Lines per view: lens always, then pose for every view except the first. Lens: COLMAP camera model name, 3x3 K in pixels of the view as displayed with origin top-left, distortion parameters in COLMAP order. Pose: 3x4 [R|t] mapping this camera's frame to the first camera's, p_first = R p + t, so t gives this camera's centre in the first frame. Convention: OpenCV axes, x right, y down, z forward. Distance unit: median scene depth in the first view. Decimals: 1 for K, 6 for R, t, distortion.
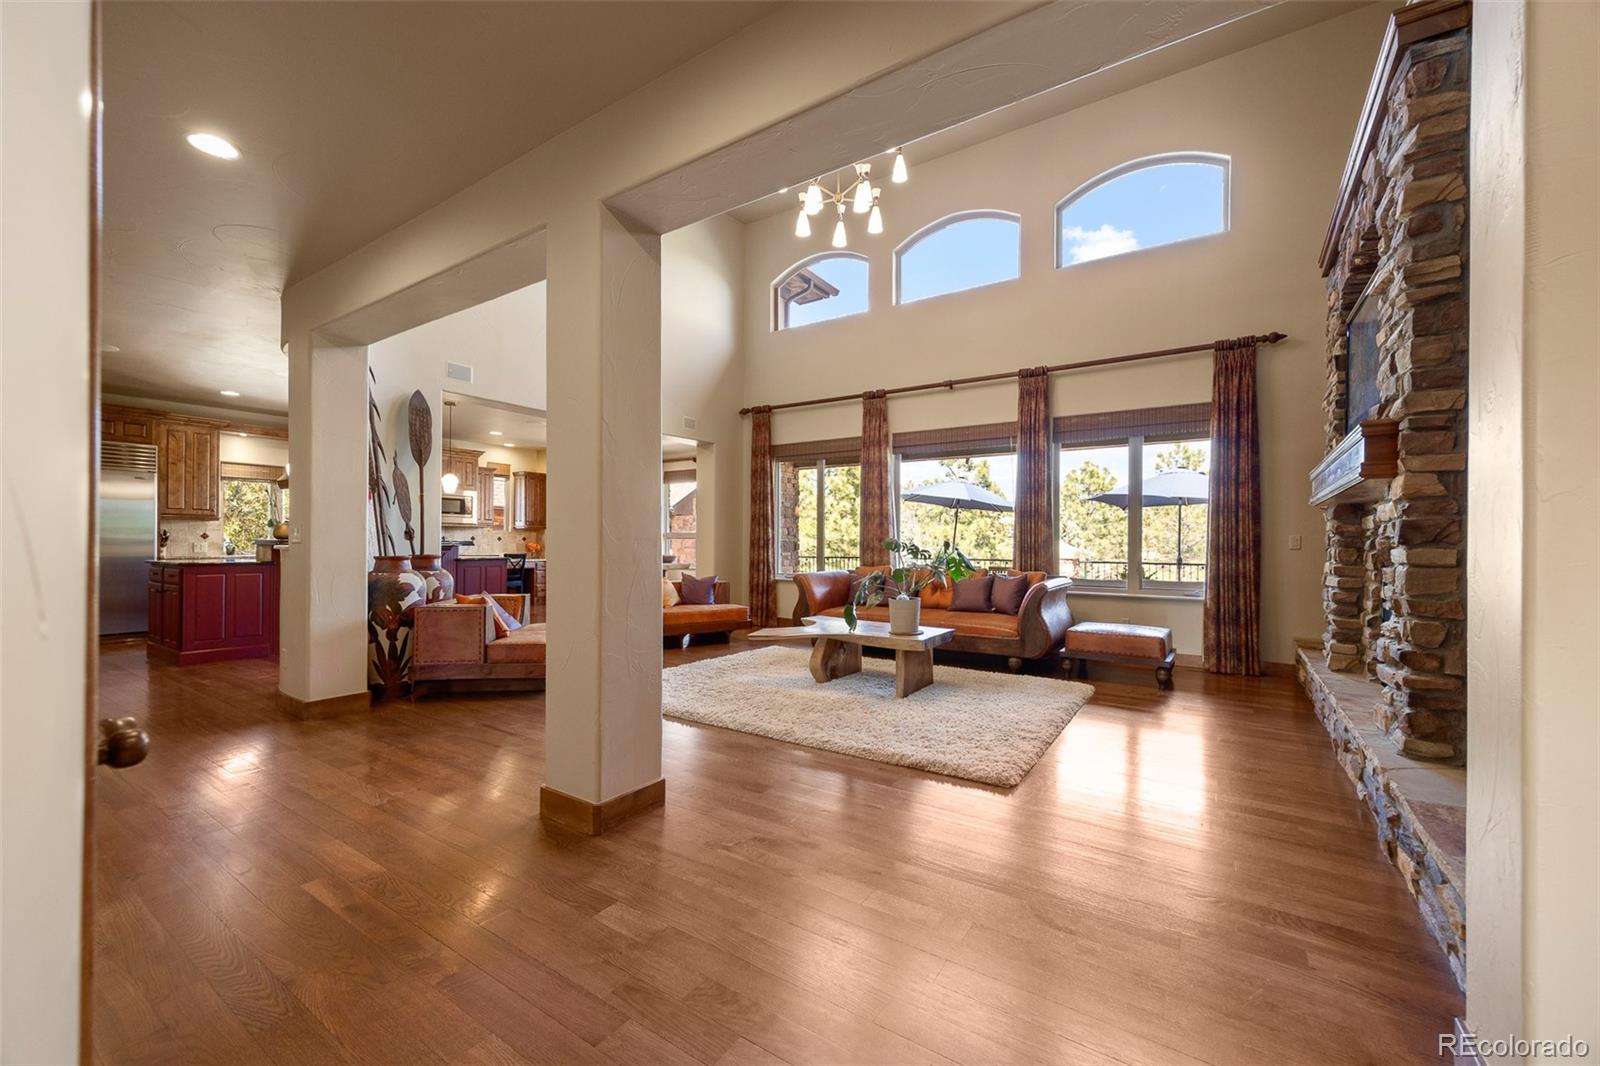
lens RADIAL K [[617.2, 0, 806.9], [0, 617.2, 542.9], [0, 0, 1]] dist [0.000257, -0.000008]
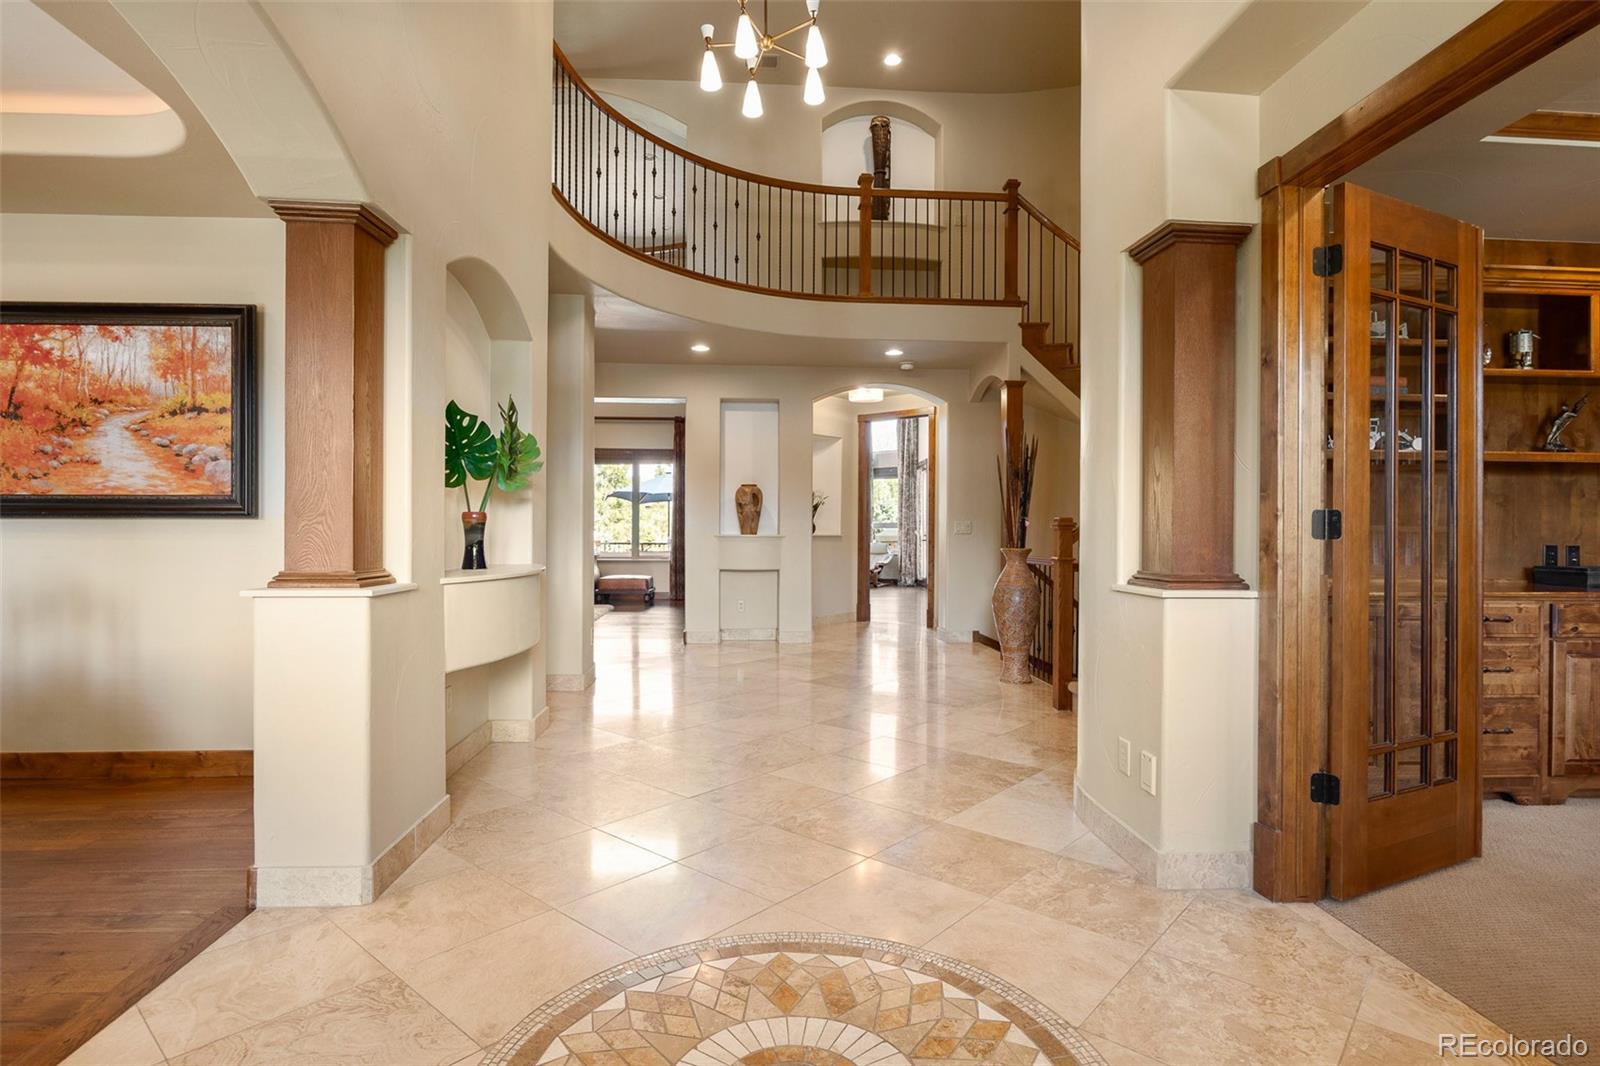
lens RADIAL K [[833.5, 0, 801.2], [0, 833.5, 529.9], [0, 0, 1]] dist [-0.002243, -0.000582]
pose [[0.785379, -0.003375, 0.619006, -0.454014], [0.000496, 0.999988, 0.004824, -0.003062], [-0.619015, -0.003482, 0.785372, -0.931551]]
